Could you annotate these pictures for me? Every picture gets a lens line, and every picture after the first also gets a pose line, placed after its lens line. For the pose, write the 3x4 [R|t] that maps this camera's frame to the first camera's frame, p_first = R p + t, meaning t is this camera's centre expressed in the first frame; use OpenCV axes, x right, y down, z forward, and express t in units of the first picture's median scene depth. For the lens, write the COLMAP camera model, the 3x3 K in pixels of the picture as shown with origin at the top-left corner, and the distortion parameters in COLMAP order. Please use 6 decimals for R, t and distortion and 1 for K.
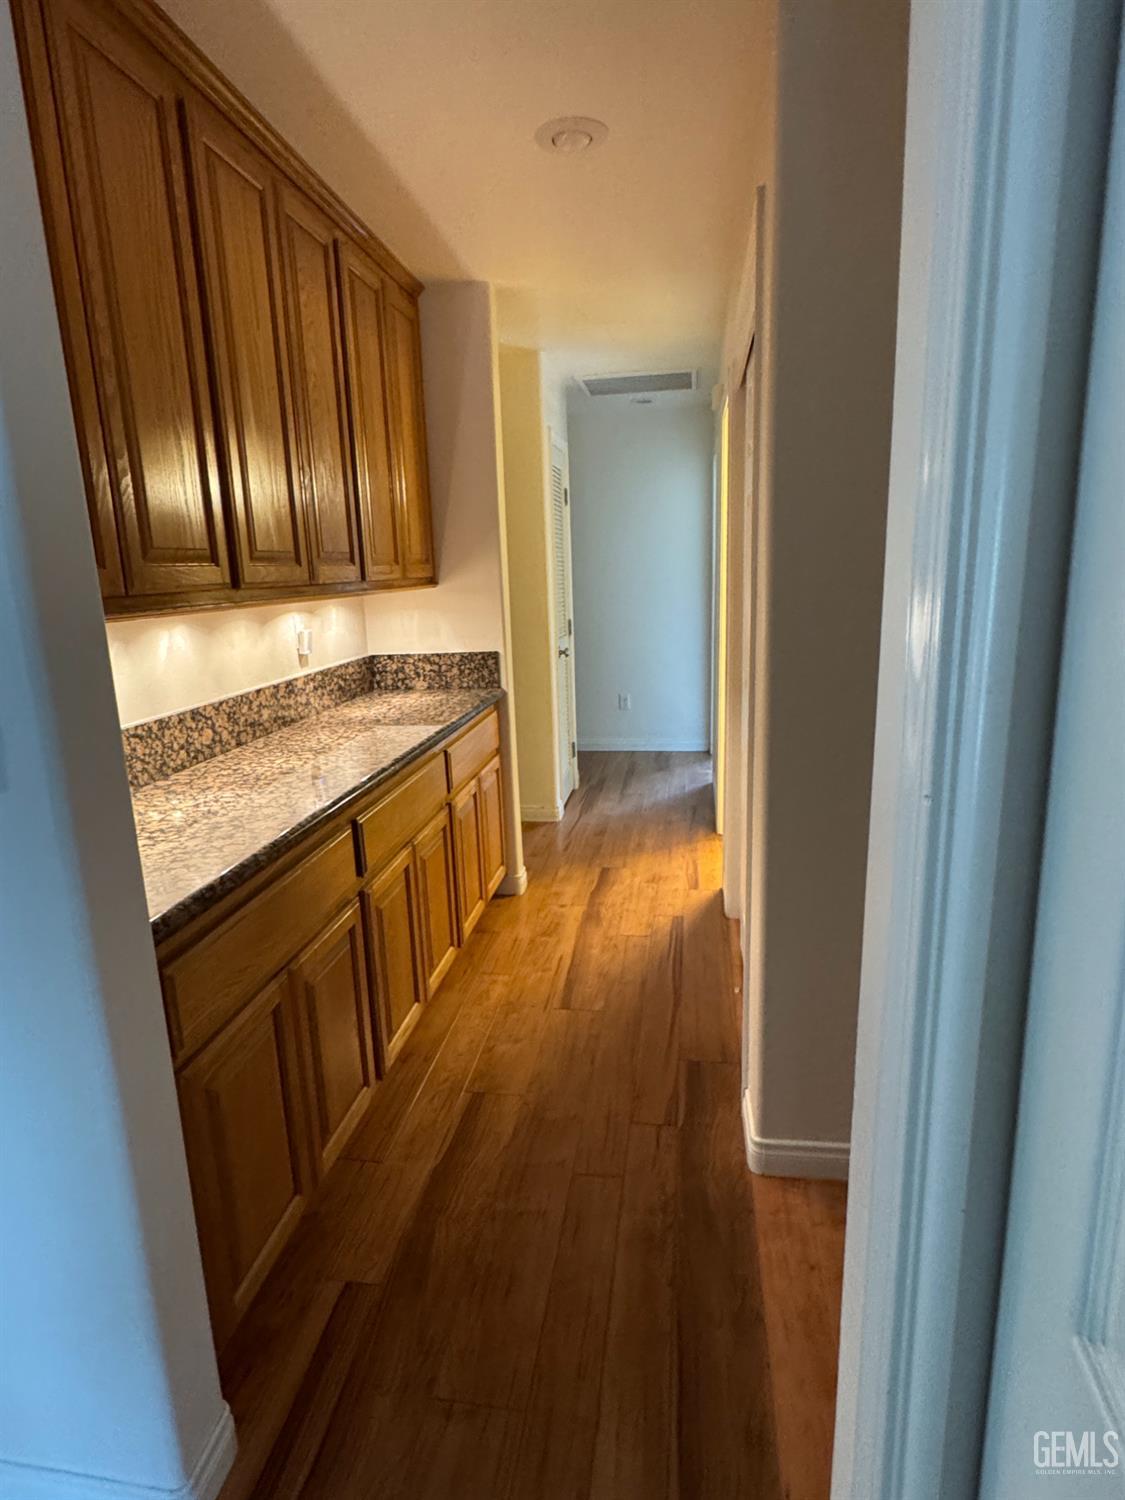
lens RADIAL K [[829.0, 0, 562.3], [0, 829.0, 752.5], [0, 0, 1]] dist [-0.000322, -0.000011]
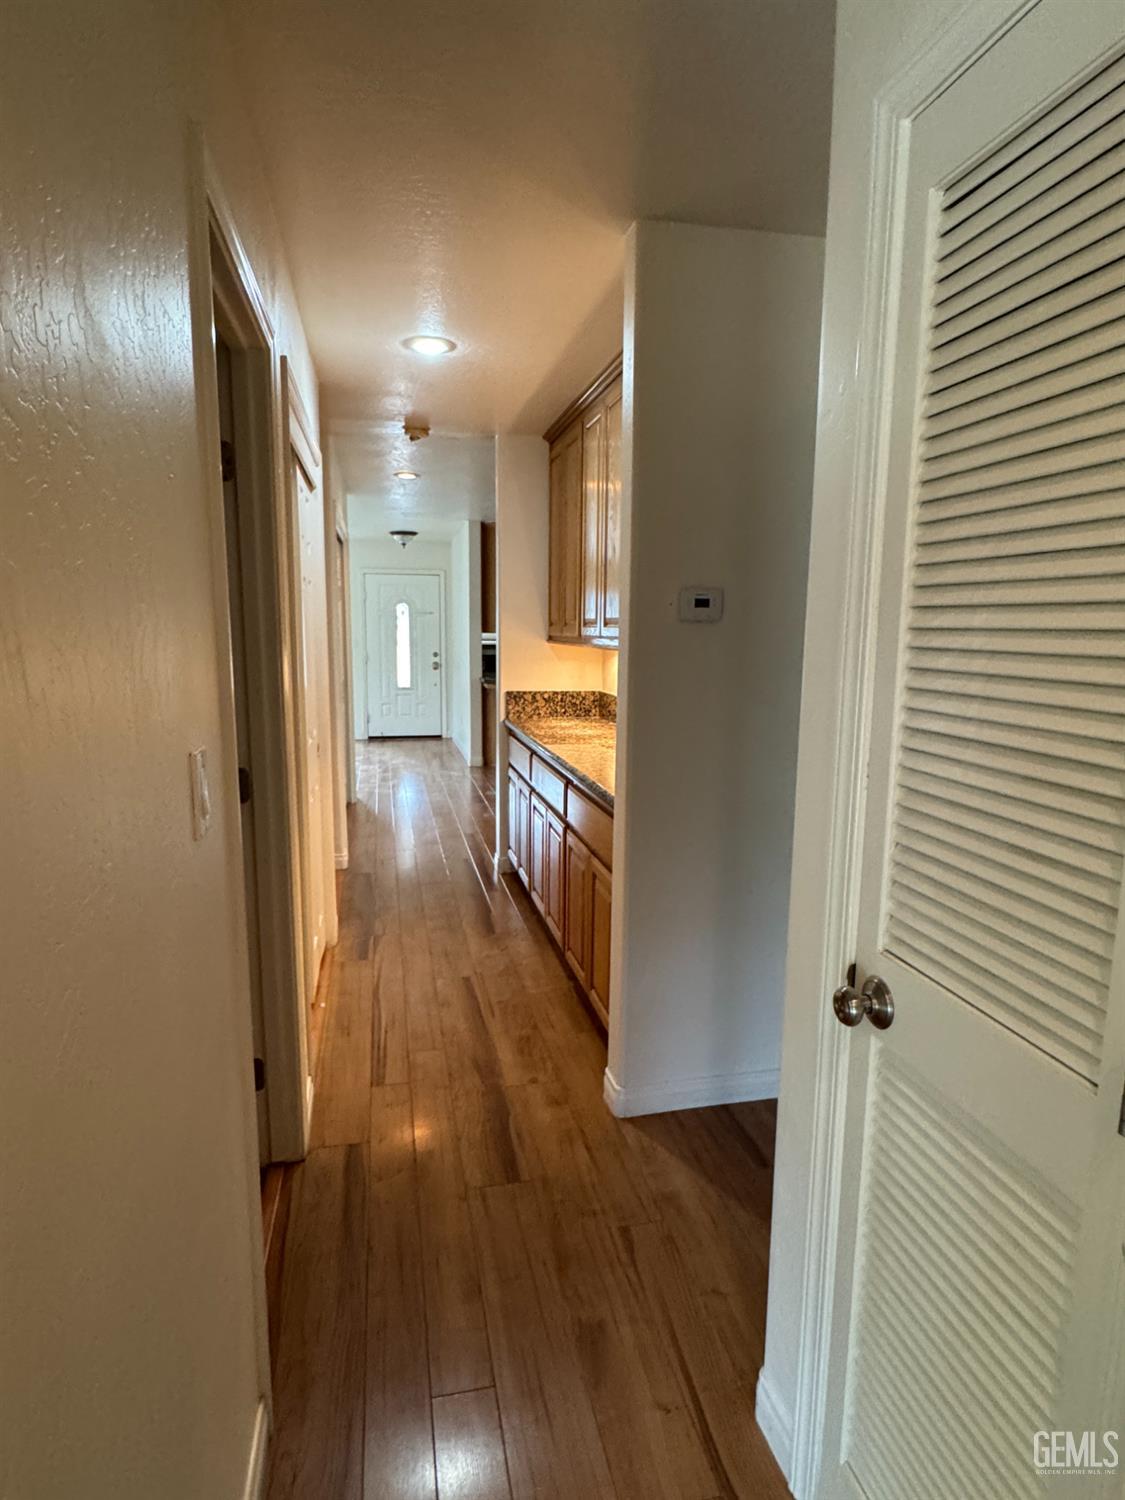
lens RADIAL K [[829.0, 0, 561.6], [0, 829.0, 749.1], [0, 0, 1]] dist [-0.000322, -0.000011]
pose [[-0.931603, 0.084775, -0.353454, 0.224338], [-0.052252, 0.931085, 0.361040, -0.382180], [0.359703, 0.354815, -0.862972, 1.594256]]
